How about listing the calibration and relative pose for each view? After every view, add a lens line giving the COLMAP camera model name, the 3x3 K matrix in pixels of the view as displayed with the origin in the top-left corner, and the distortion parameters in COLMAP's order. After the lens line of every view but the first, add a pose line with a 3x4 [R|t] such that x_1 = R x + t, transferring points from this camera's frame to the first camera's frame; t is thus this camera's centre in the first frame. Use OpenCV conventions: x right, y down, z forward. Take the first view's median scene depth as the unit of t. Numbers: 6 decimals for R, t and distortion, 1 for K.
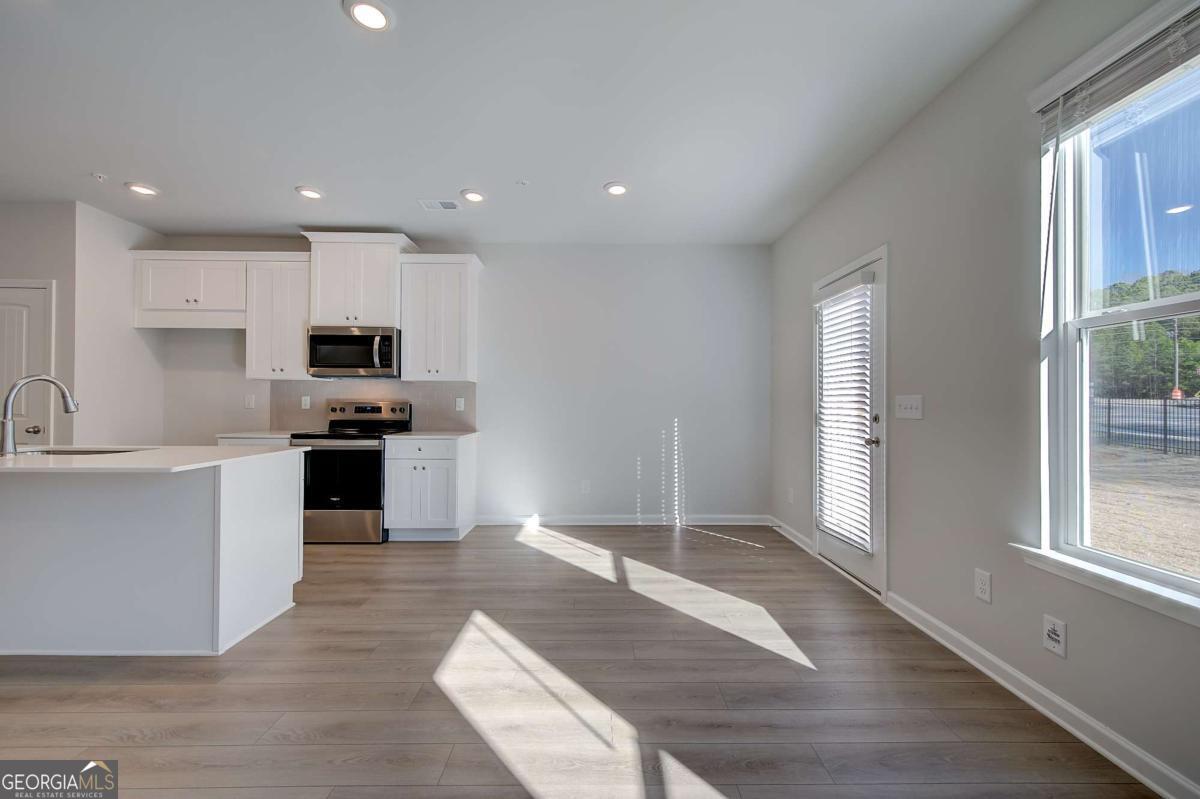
lens RADIAL K [[505.5, 0, 586.2], [0, 505.5, 399.8], [0, 0, 1]] dist [0.009999, -0.002029]
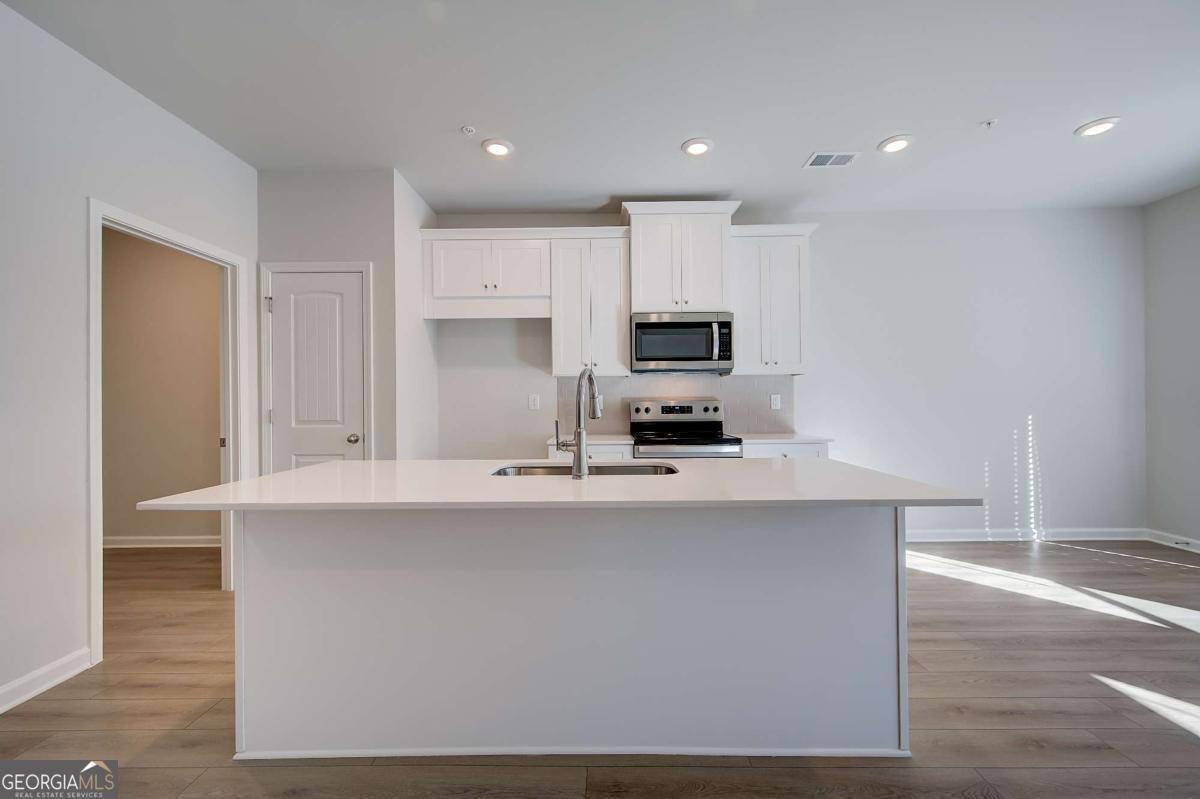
lens RADIAL K [[505.5, 0, 573.3], [0, 505.5, 399.3], [0, 0, 1]] dist [0.009999, -0.002029]
pose [[0.999688, -0.013912, -0.020745, -0.625898], [0.014010, 0.999891, 0.004561, -0.004958], [0.020680, -0.004850, 0.999774, 0.144892]]
